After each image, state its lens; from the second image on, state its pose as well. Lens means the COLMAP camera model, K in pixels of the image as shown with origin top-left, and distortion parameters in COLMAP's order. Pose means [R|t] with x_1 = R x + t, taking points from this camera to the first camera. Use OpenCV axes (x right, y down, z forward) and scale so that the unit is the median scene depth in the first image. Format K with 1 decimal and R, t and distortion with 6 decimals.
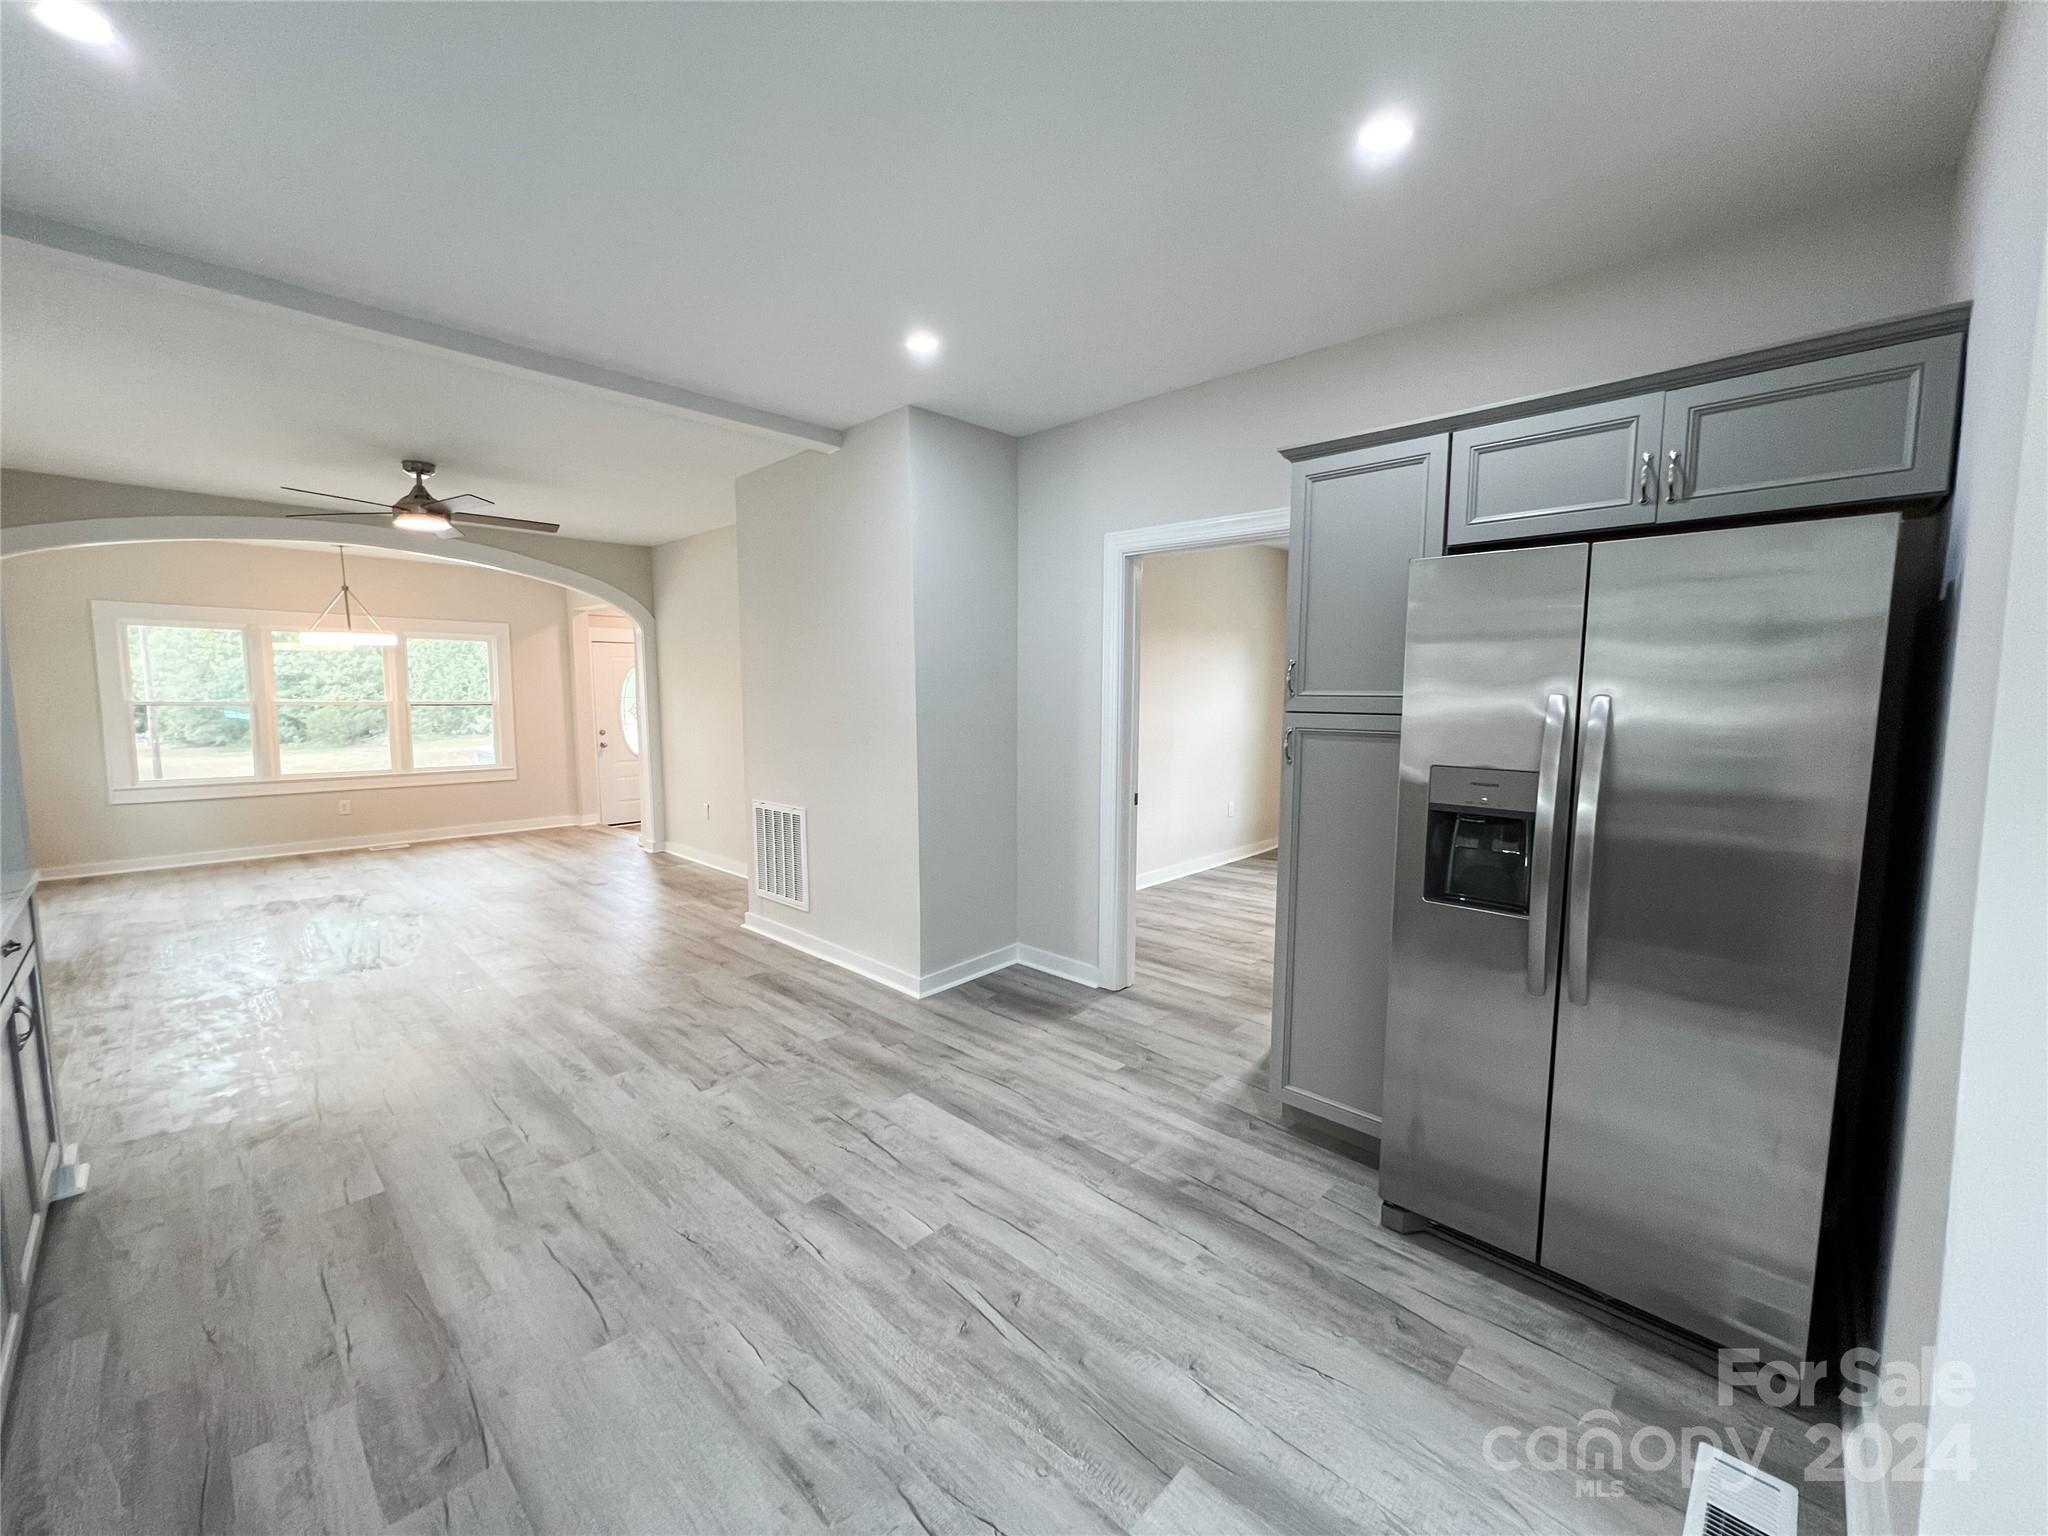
lens RADIAL K [[827.1, 0, 1031.3], [0, 827.1, 775.2], [0, 0, 1]] dist [-0.004550, 0.001680]
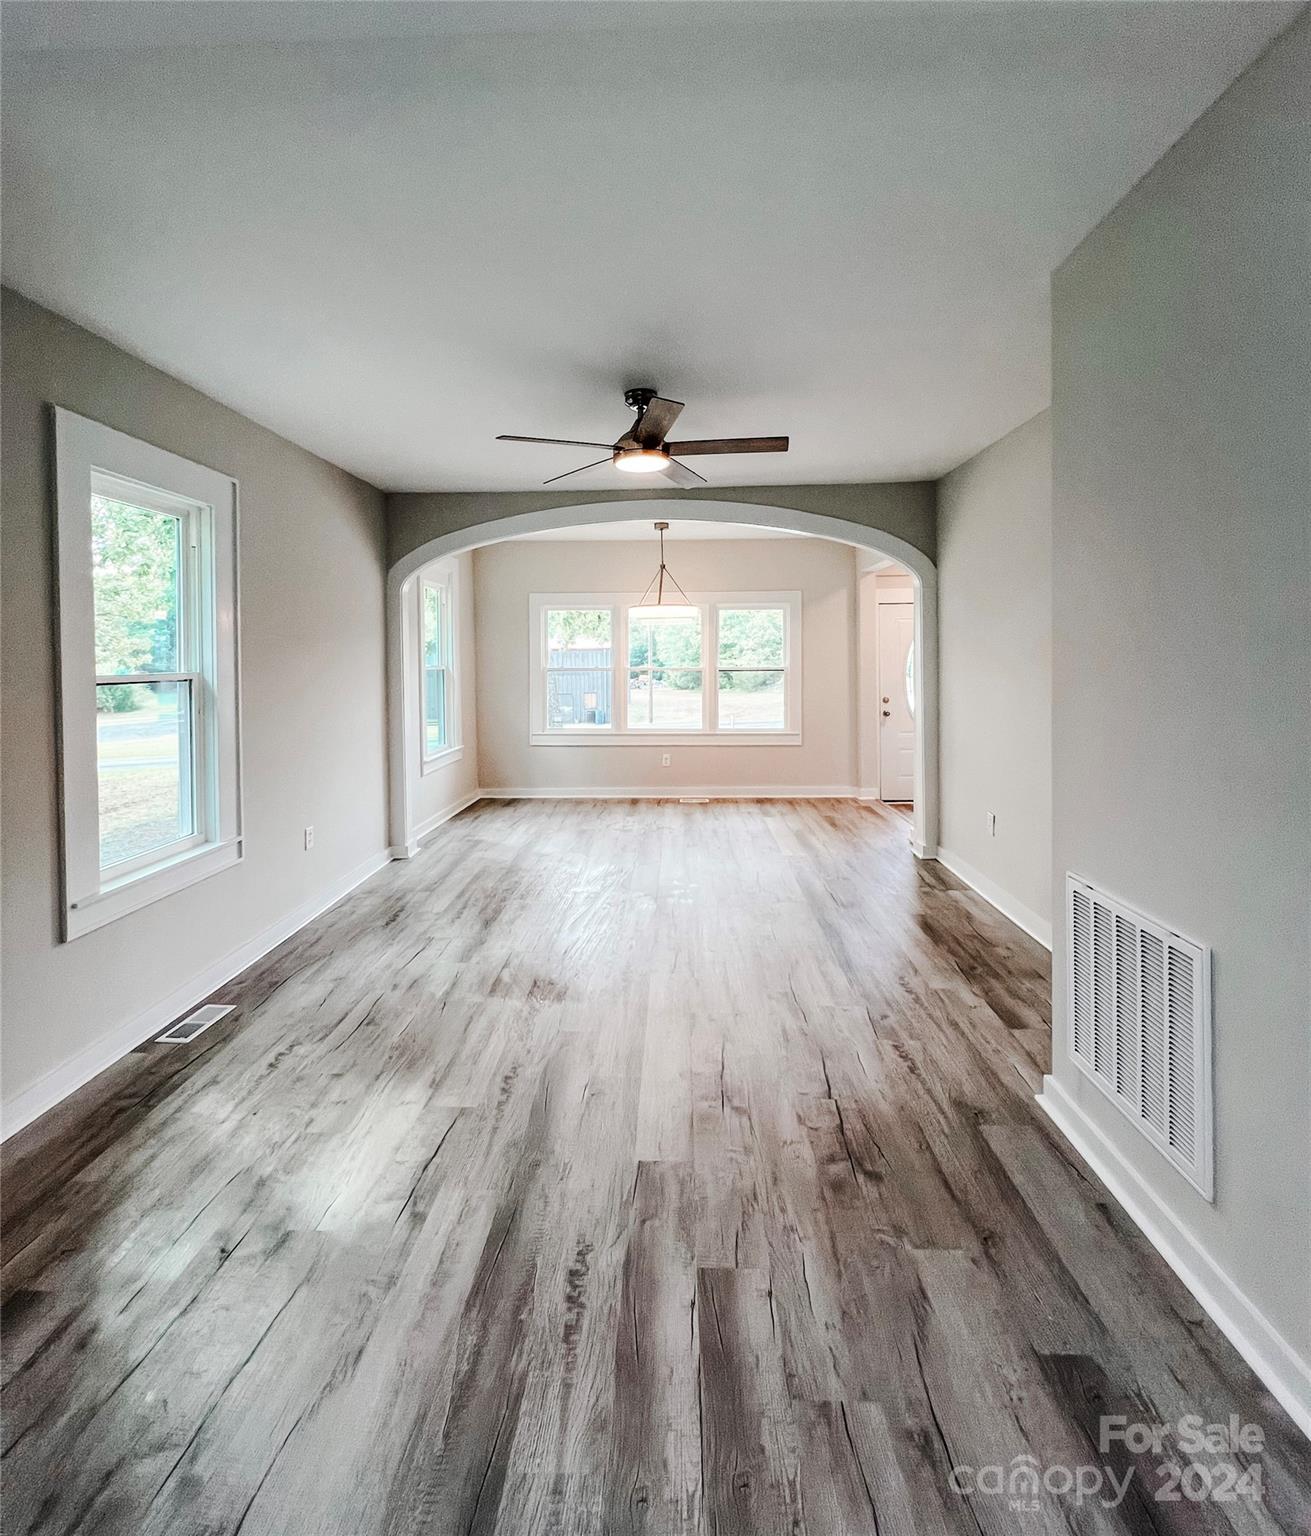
lens RADIAL K [[705.6, 0, 647.6], [0, 705.6, 665.7], [0, 0, 1]] dist [0.005235, 0.000272]
pose [[0.657553, 0.002948, -0.753402, -0.194913], [-0.064214, 0.996573, -0.052146, -0.064591], [0.750666, 0.082668, 0.655489, 0.555271]]
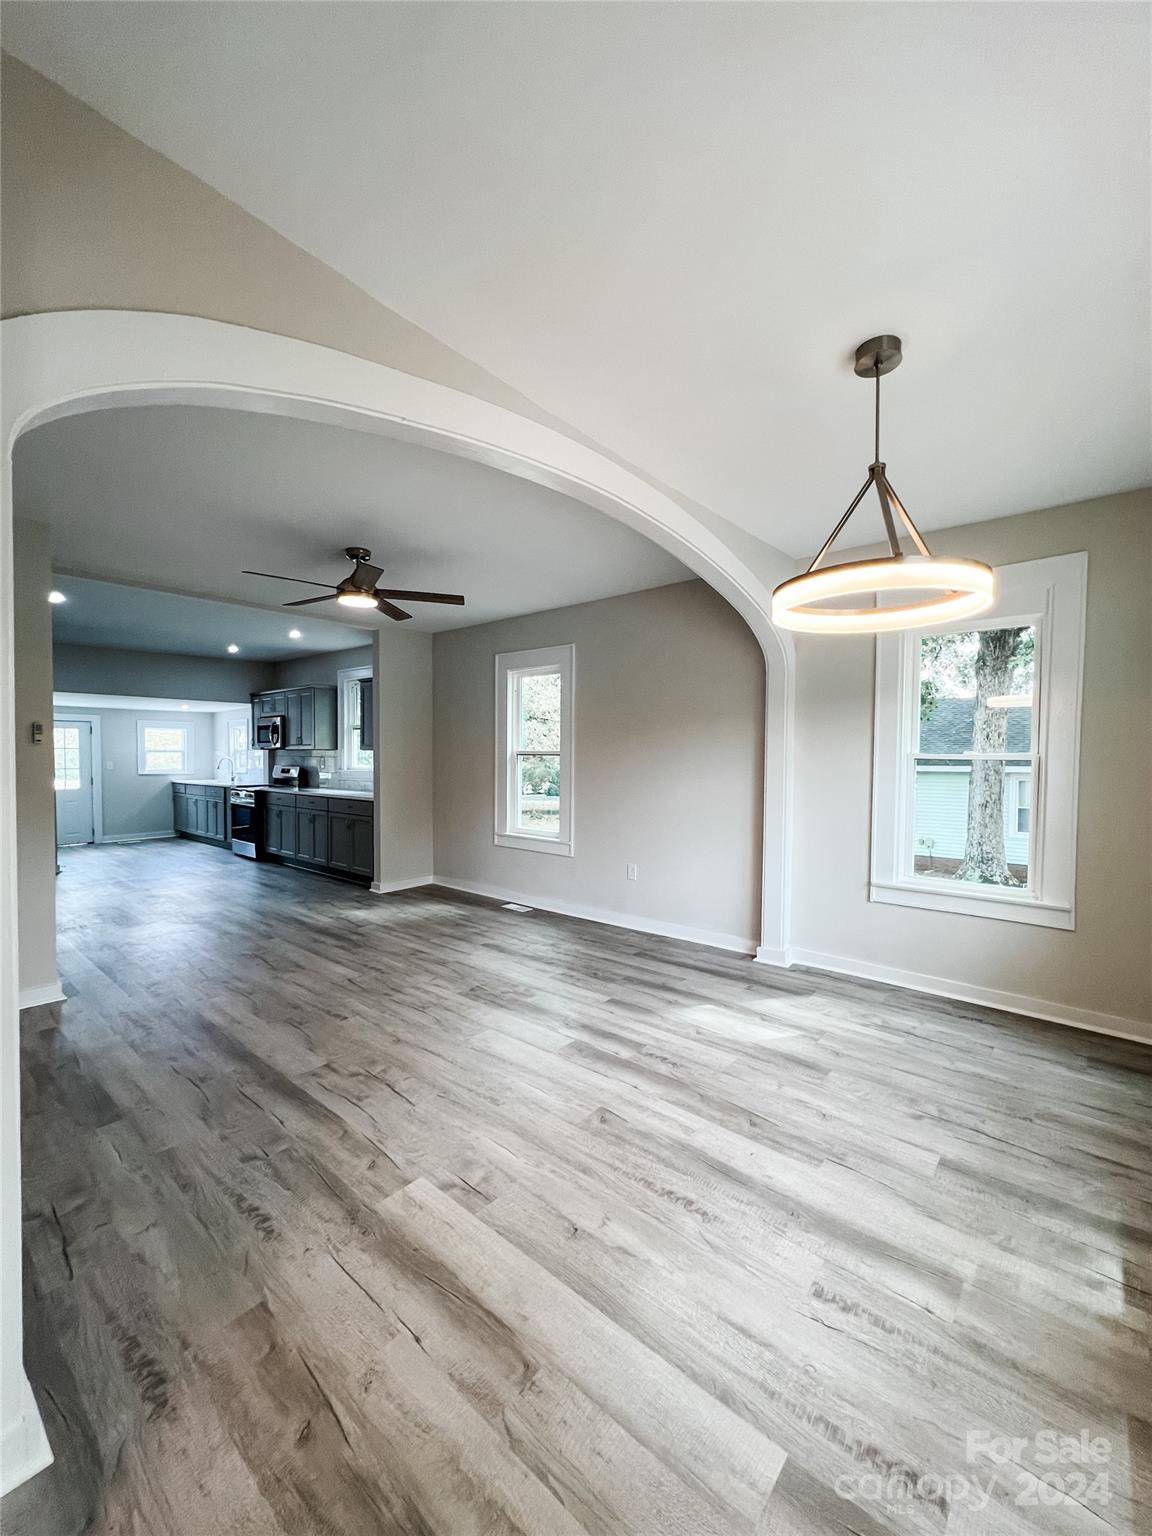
lens RADIAL K [[620.3, 0, 575.9], [0, 620.3, 773.2], [0, 0, 1]] dist [-0.004550, 0.001680]
pose [[-0.998578, -0.001405, -0.053293, -1.004640], [-0.008345, 0.991450, 0.130218, -0.183428], [0.052654, 0.130478, -0.990052, 1.918699]]
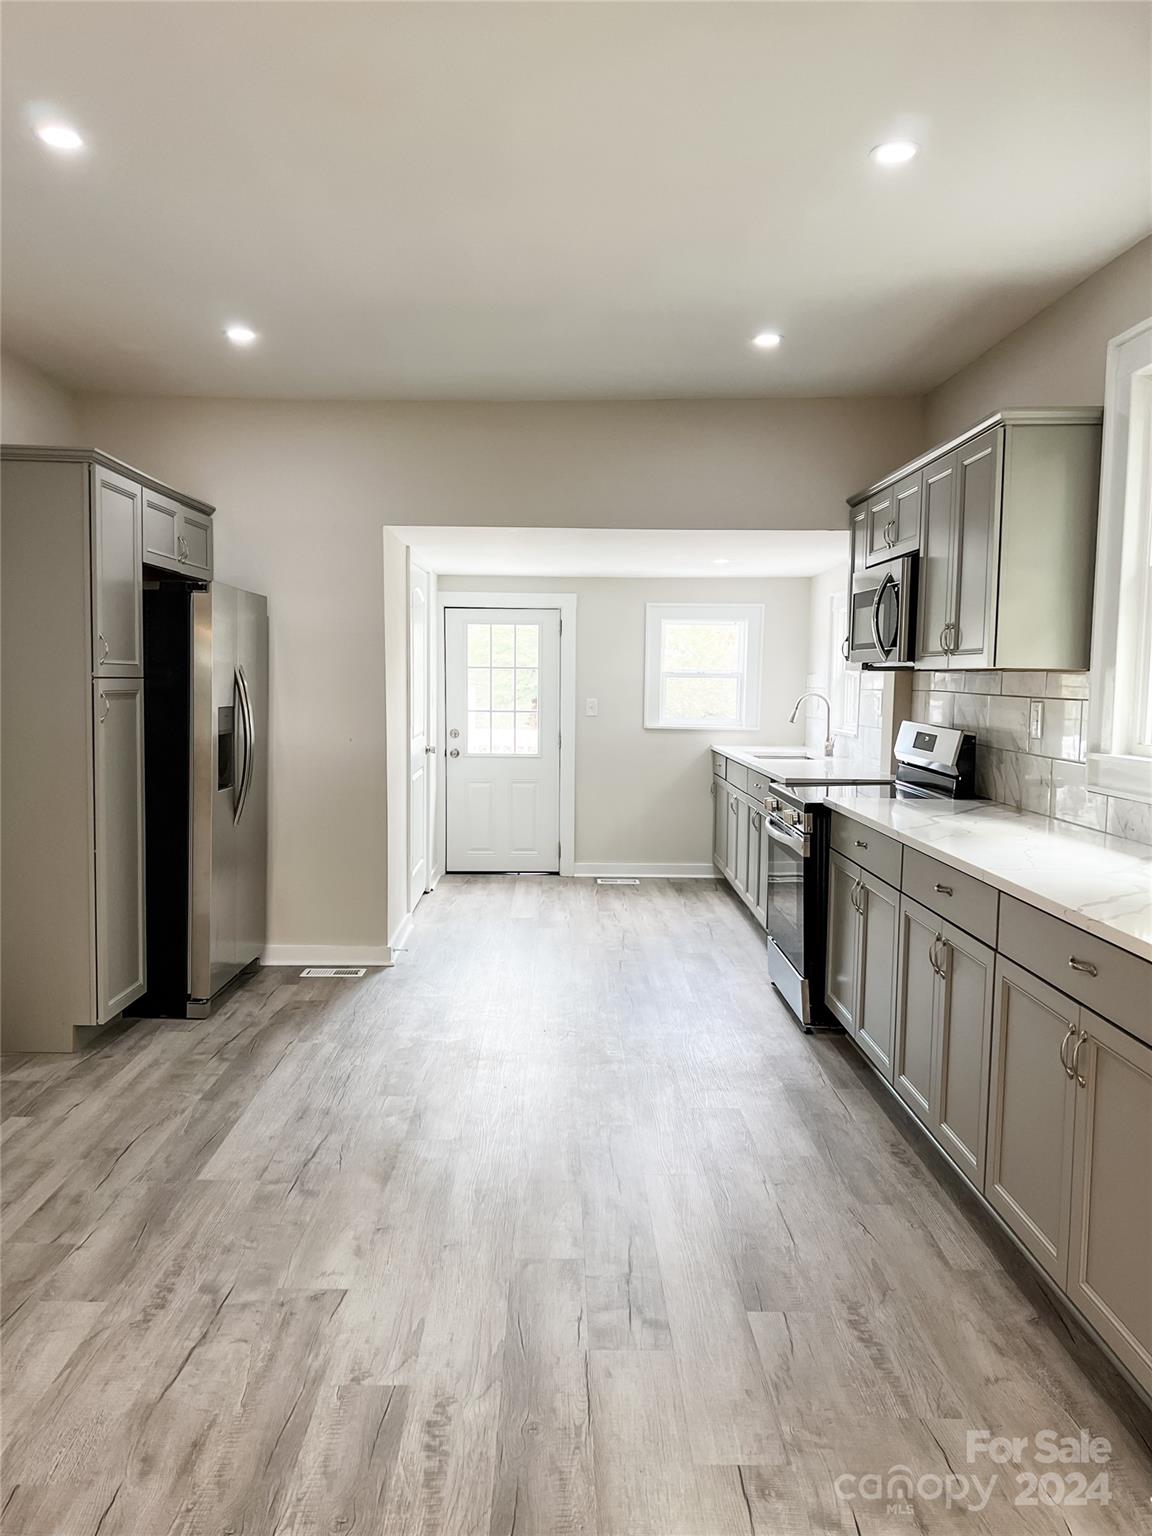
lens RADIAL K [[1156.4, 0, 556.3], [0, 1156.4, 771.3], [0, 0, 1]] dist [0.037384, -0.043191]
pose [[-0.692285, -0.068942, 0.718324, -0.753331], [0.059344, 0.986615, 0.151884, -0.090530], [-0.719180, 0.147775, -0.678927, 0.959572]]
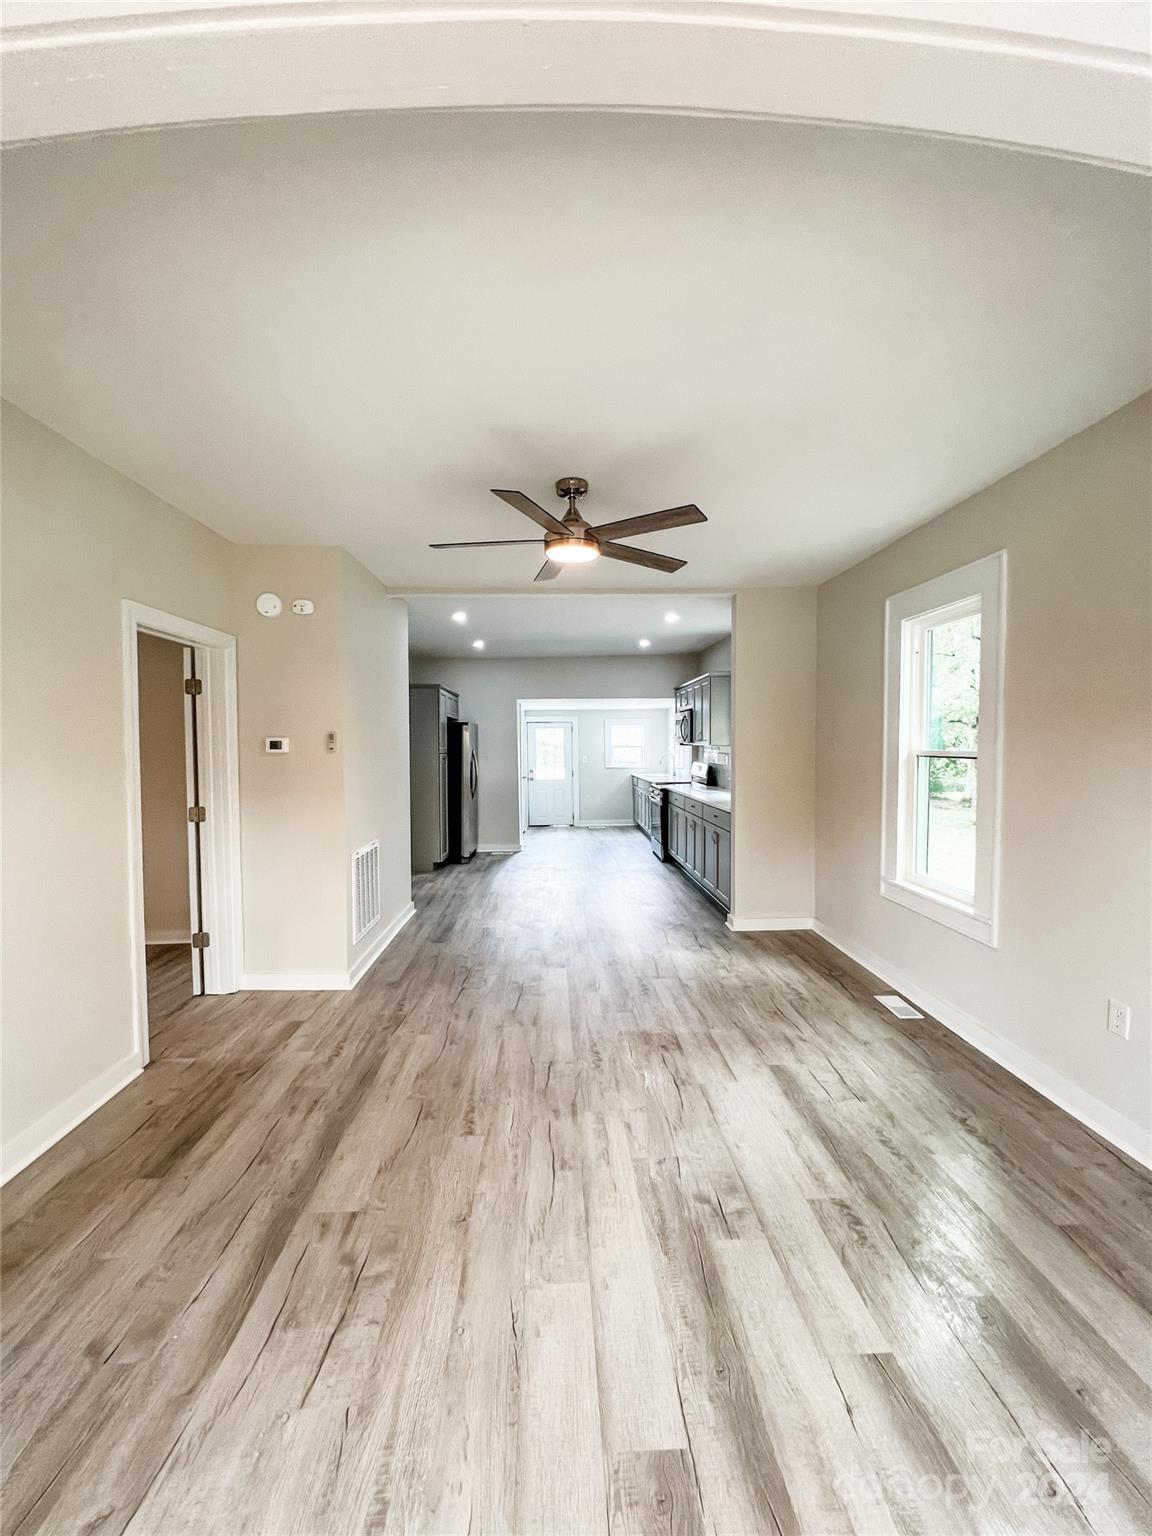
lens RADIAL K [[620.3, 0, 569.0], [0, 620.3, 772.7], [0, 0, 1]] dist [-0.004550, 0.001680]
pose [[-0.712743, -0.026697, 0.700917, -1.193671], [0.077930, 0.990075, 0.116956, -0.158210], [-0.697082, 0.137983, -0.703589, 1.488259]]
